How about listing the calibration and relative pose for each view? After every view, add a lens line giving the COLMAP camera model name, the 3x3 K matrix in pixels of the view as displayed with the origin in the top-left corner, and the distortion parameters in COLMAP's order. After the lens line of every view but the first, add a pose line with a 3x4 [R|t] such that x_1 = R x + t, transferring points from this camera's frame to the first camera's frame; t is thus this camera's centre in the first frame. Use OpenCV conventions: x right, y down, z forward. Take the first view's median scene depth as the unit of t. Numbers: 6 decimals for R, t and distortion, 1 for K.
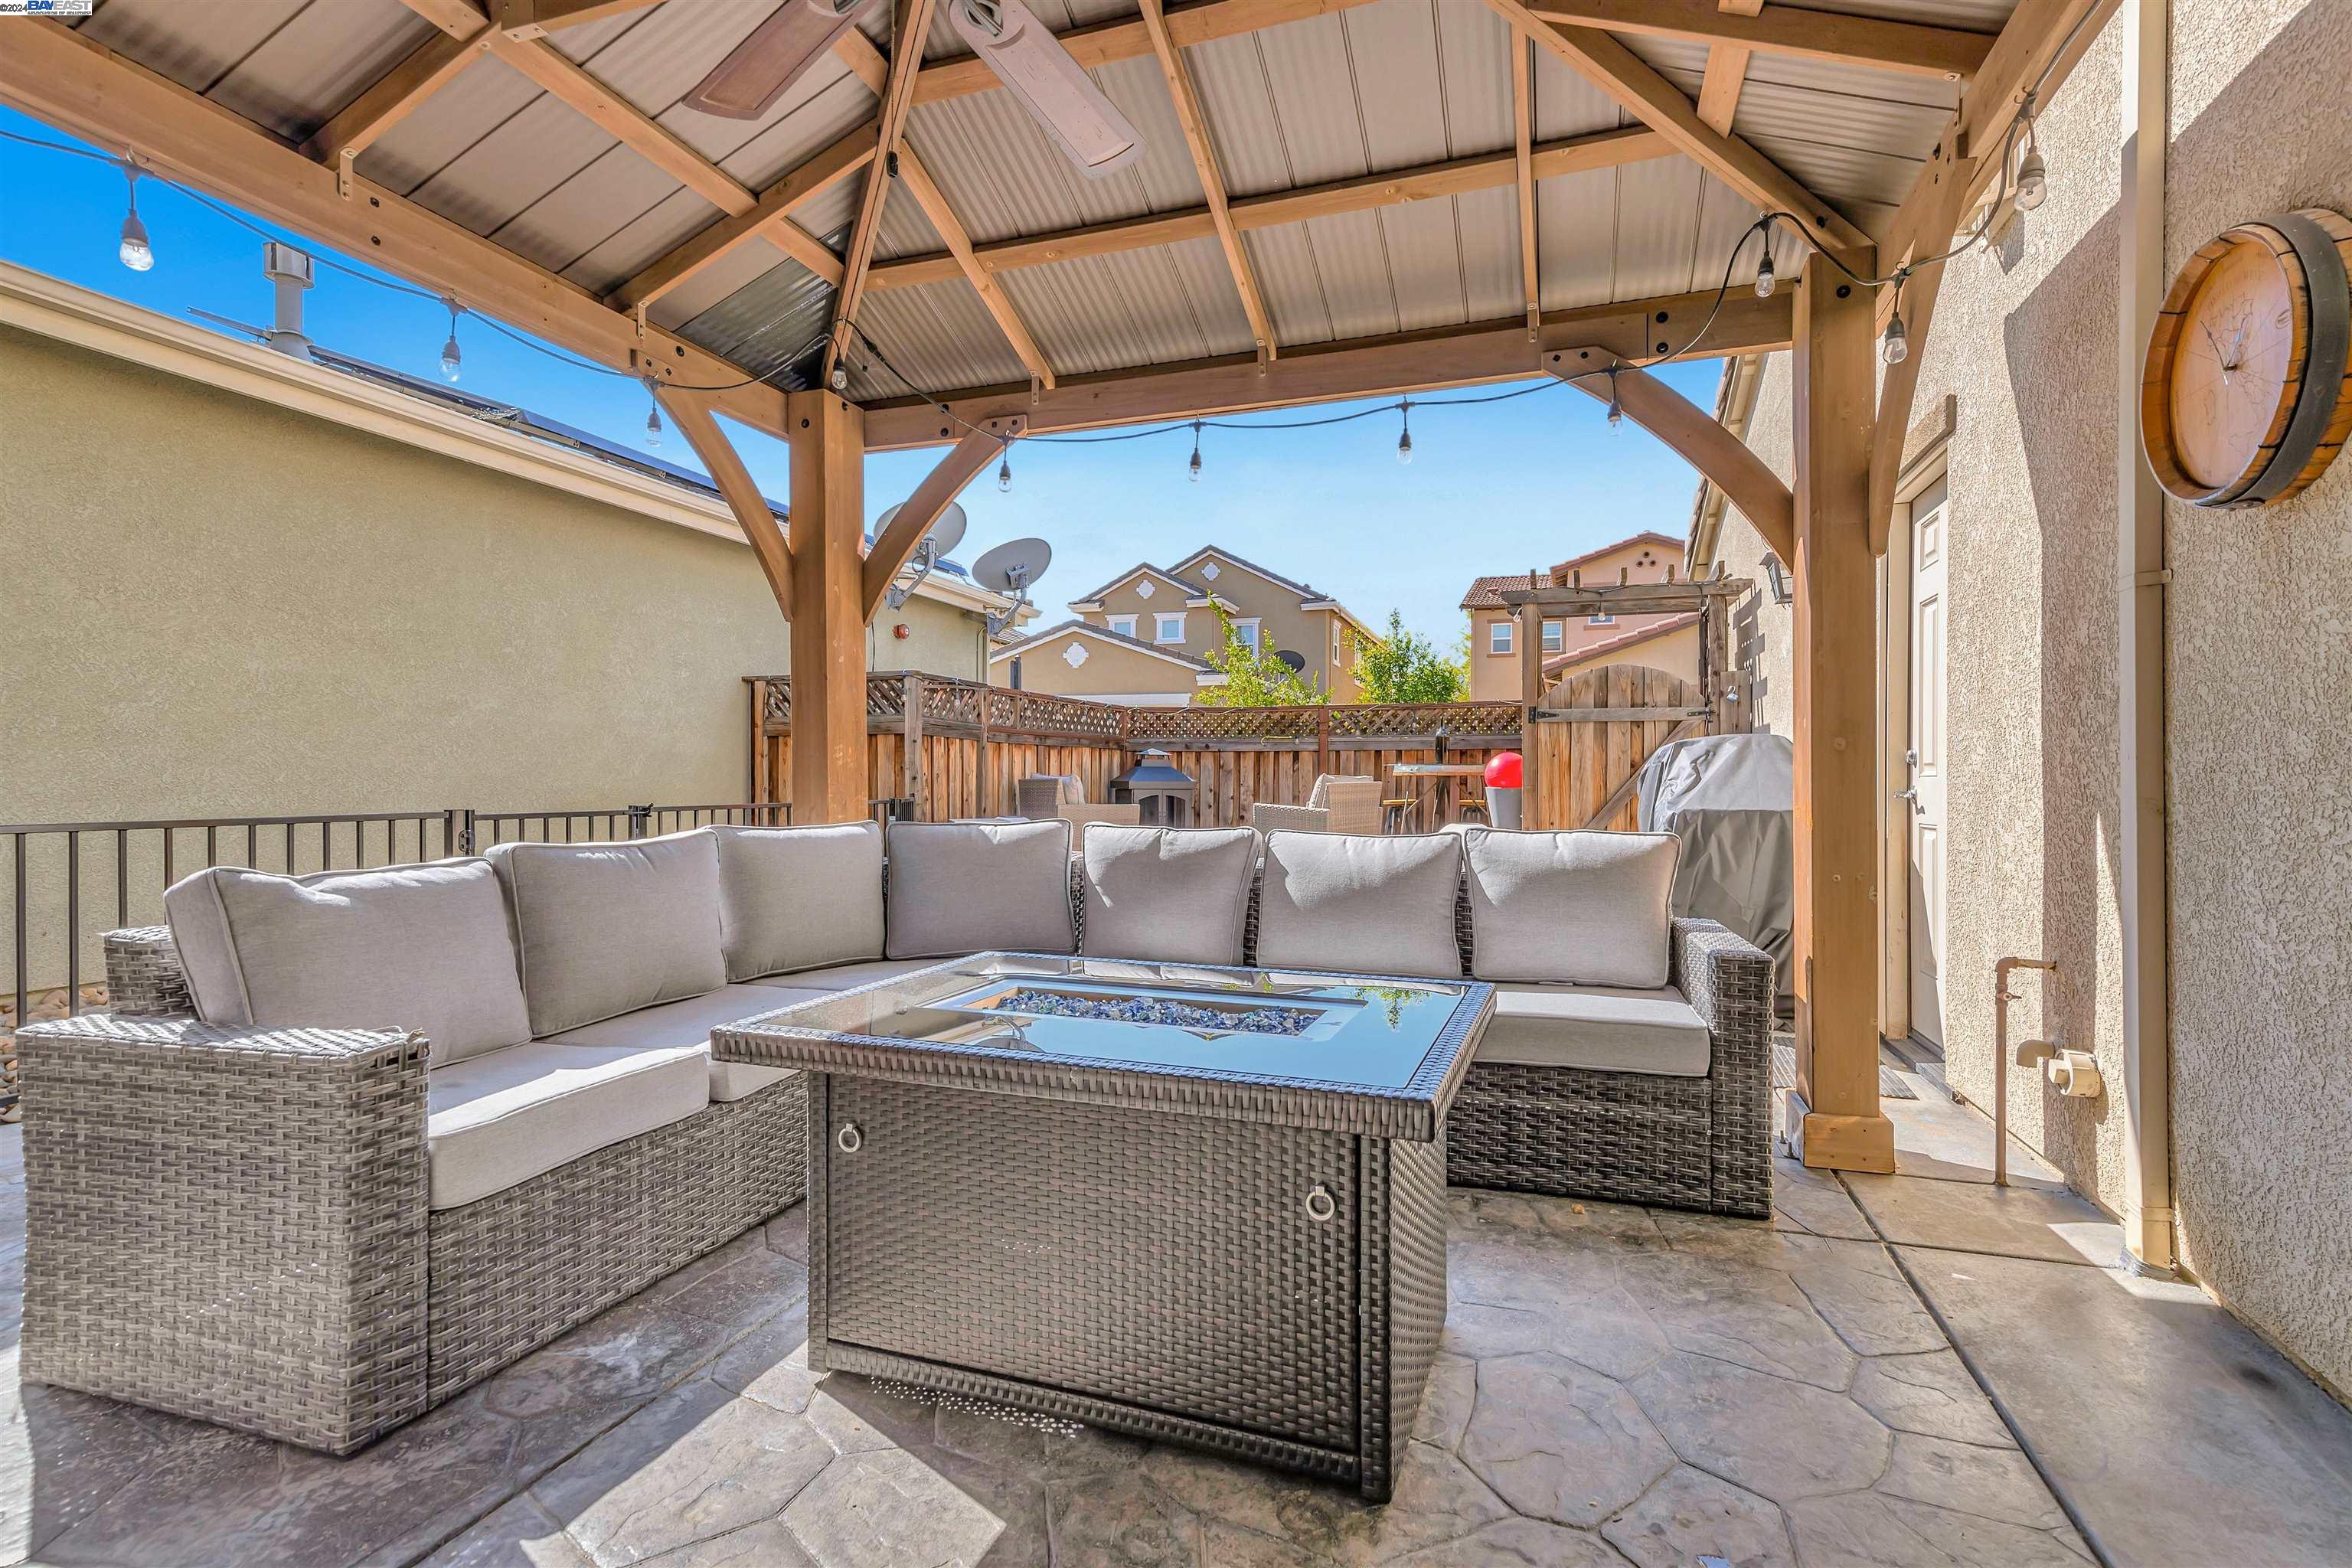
lens RADIAL K [[1101.9, 0, 1186.5], [0, 1101.9, 782.7], [0, 0, 1]] dist [-0.000429, -0.000077]
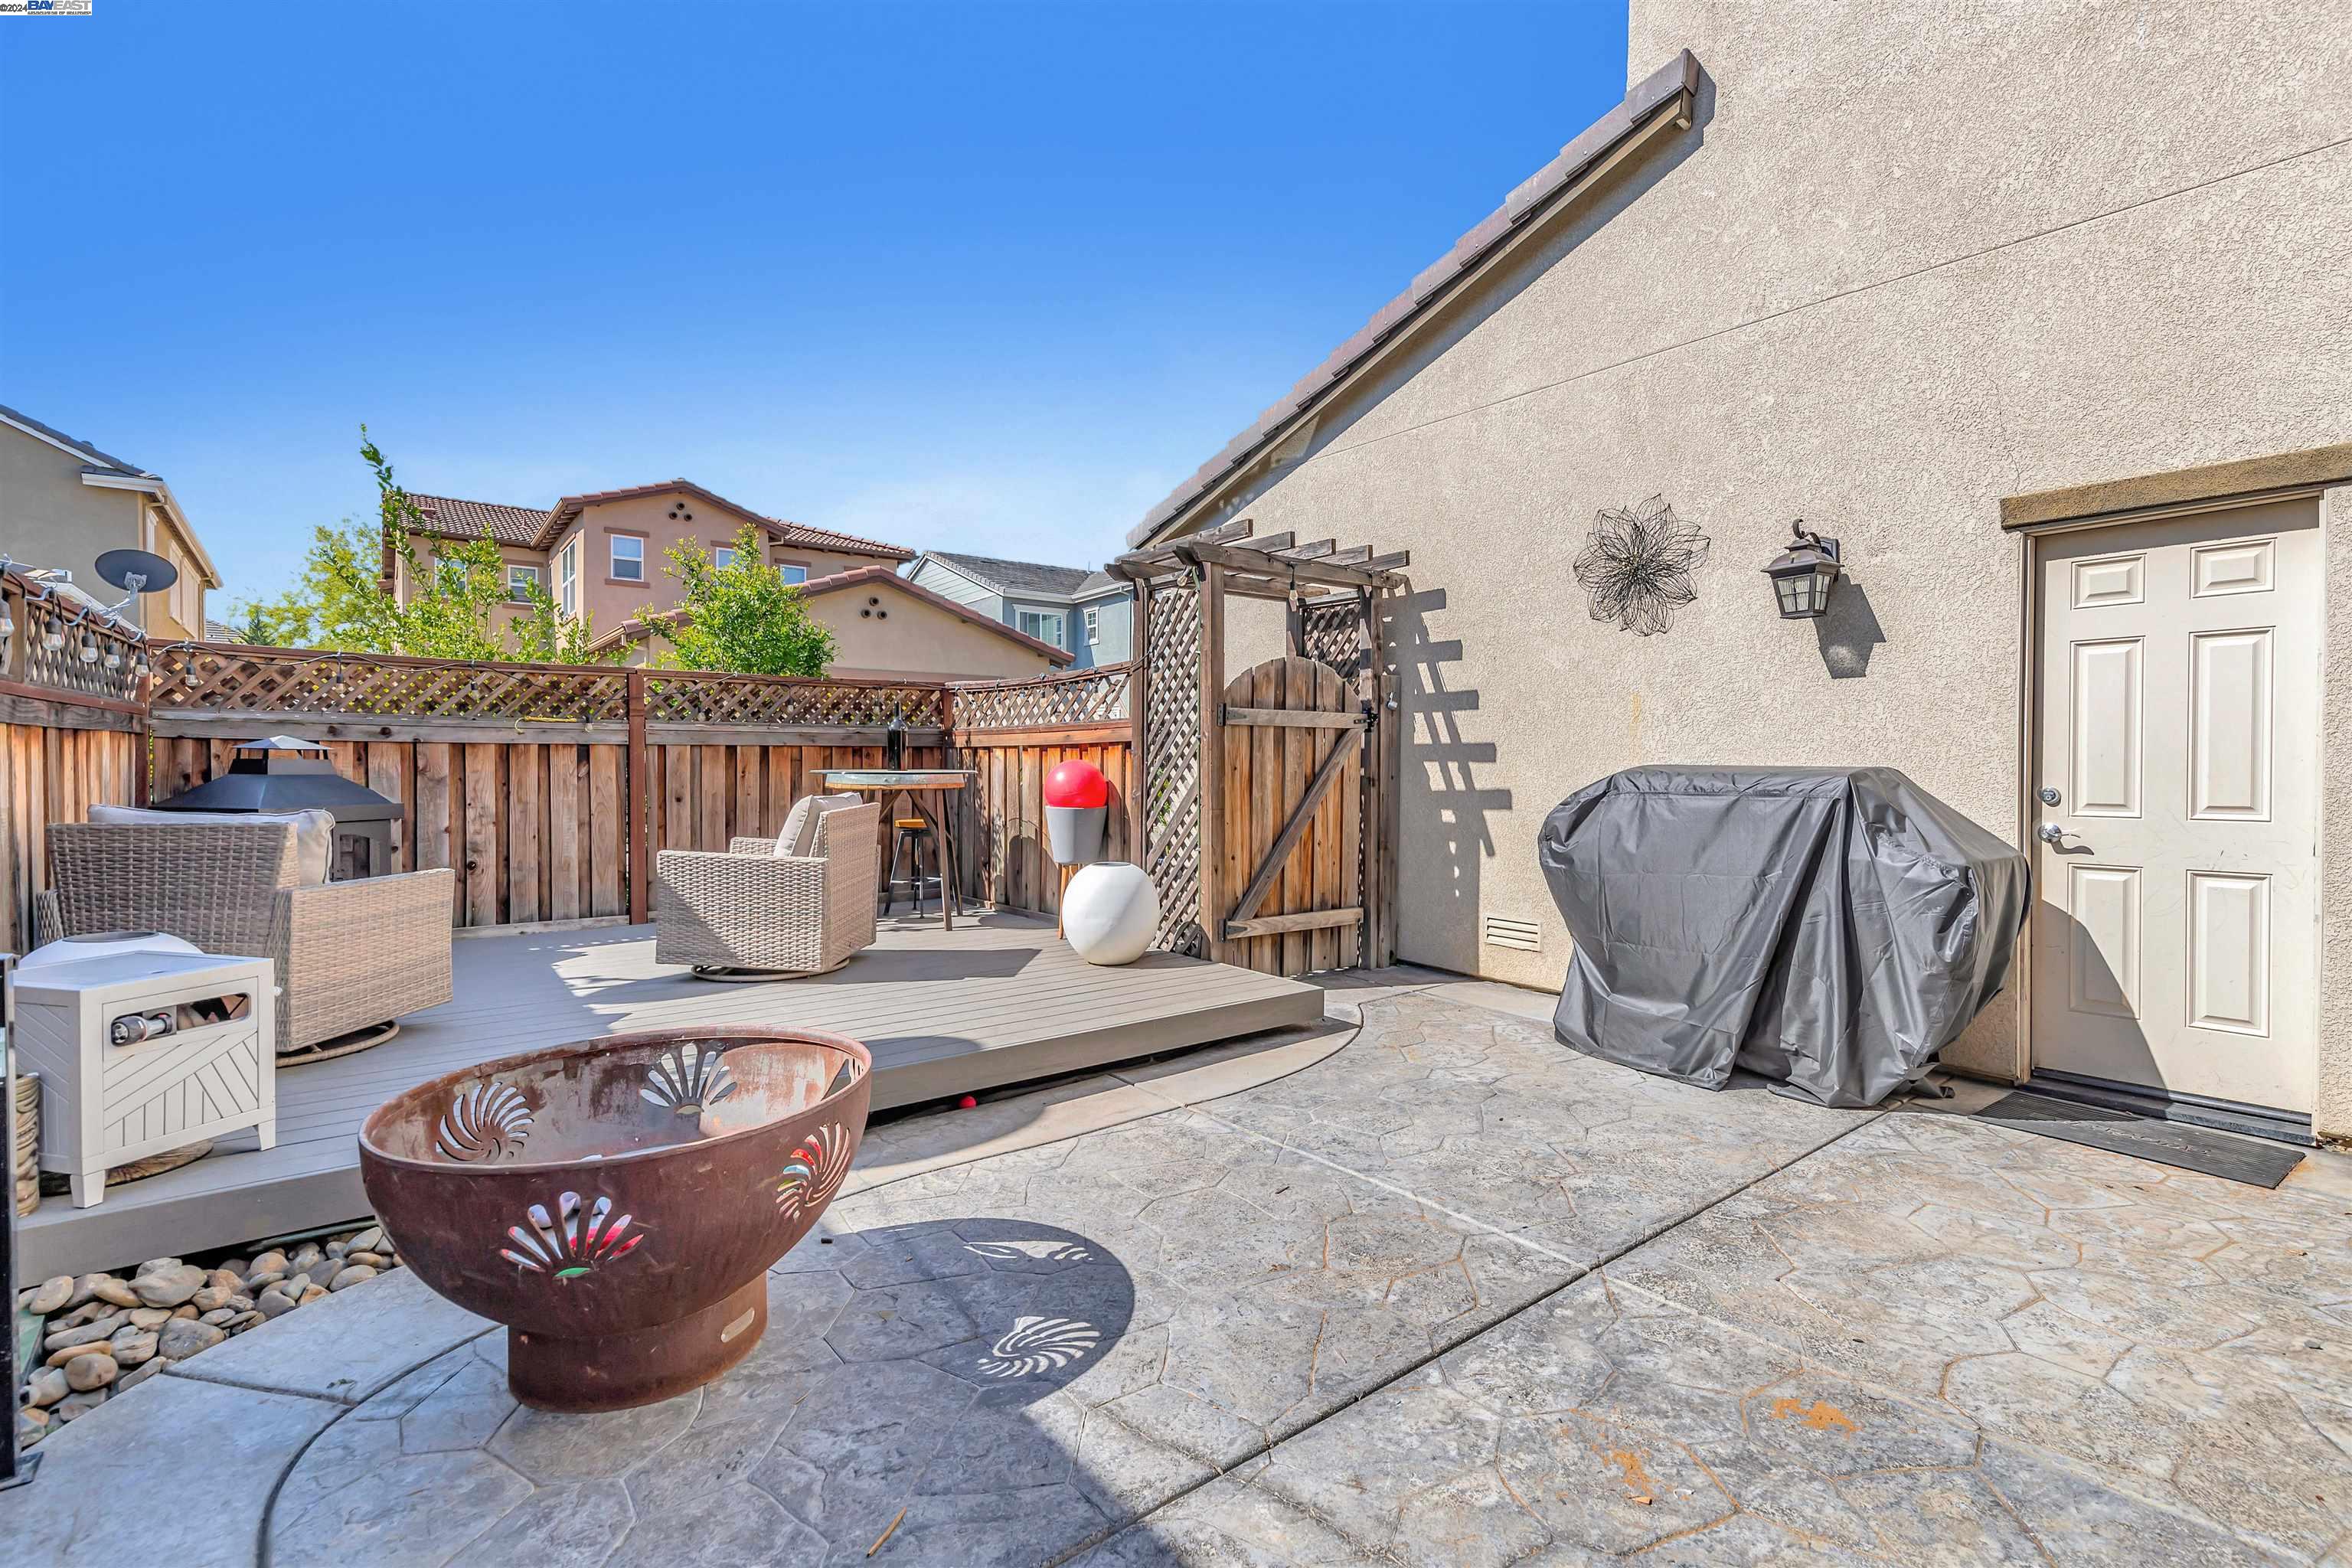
lens RADIAL K [[1101.9, 0, 1183.7], [0, 1101.9, 780.1], [0, 0, 1]] dist [-0.000429, -0.000077]
pose [[0.513661, -0.016349, 0.857838, -0.235731], [-0.001080, 0.999805, 0.019701, -0.021727], [-0.857993, -0.011046, 0.513543, 0.431748]]
